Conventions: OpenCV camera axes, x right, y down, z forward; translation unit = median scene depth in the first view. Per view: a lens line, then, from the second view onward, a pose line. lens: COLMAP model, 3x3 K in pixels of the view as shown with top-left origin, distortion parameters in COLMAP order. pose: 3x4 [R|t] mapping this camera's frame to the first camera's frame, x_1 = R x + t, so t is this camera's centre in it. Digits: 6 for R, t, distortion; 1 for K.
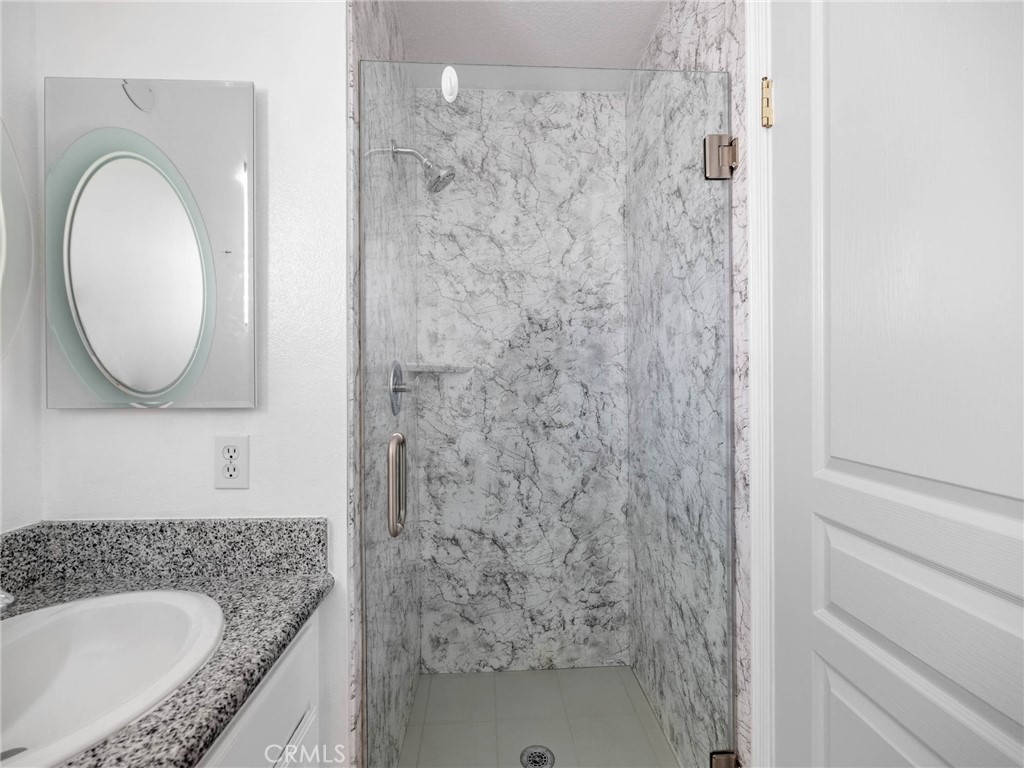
lens RADIAL K [[466.1, 0, 513.9], [0, 466.1, 381.0], [0, 0, 1]] dist [0.001663, 0.000883]
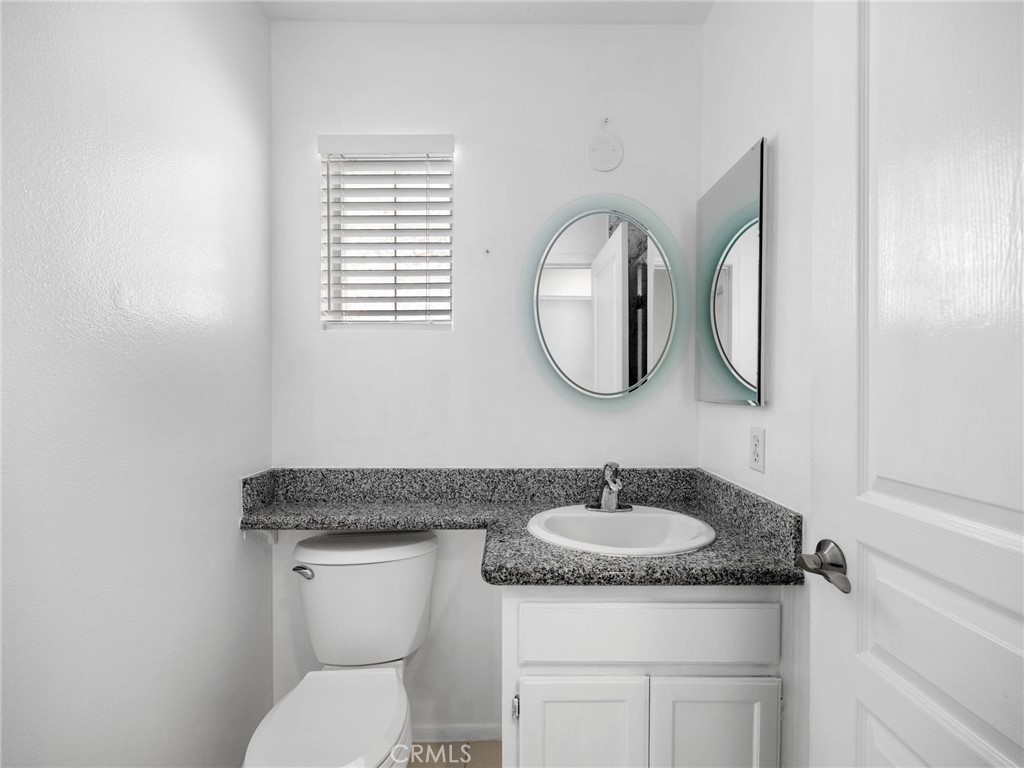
lens RADIAL K [[466.1, 0, 513.9], [0, 466.1, 381.0], [0, 0, 1]] dist [0.001663, 0.000883]
pose [[-0.049790, -0.006566, -0.998738, 0.702920], [-0.000451, 0.999978, -0.006552, -0.002422], [0.998760, 0.000125, -0.049792, 0.415336]]
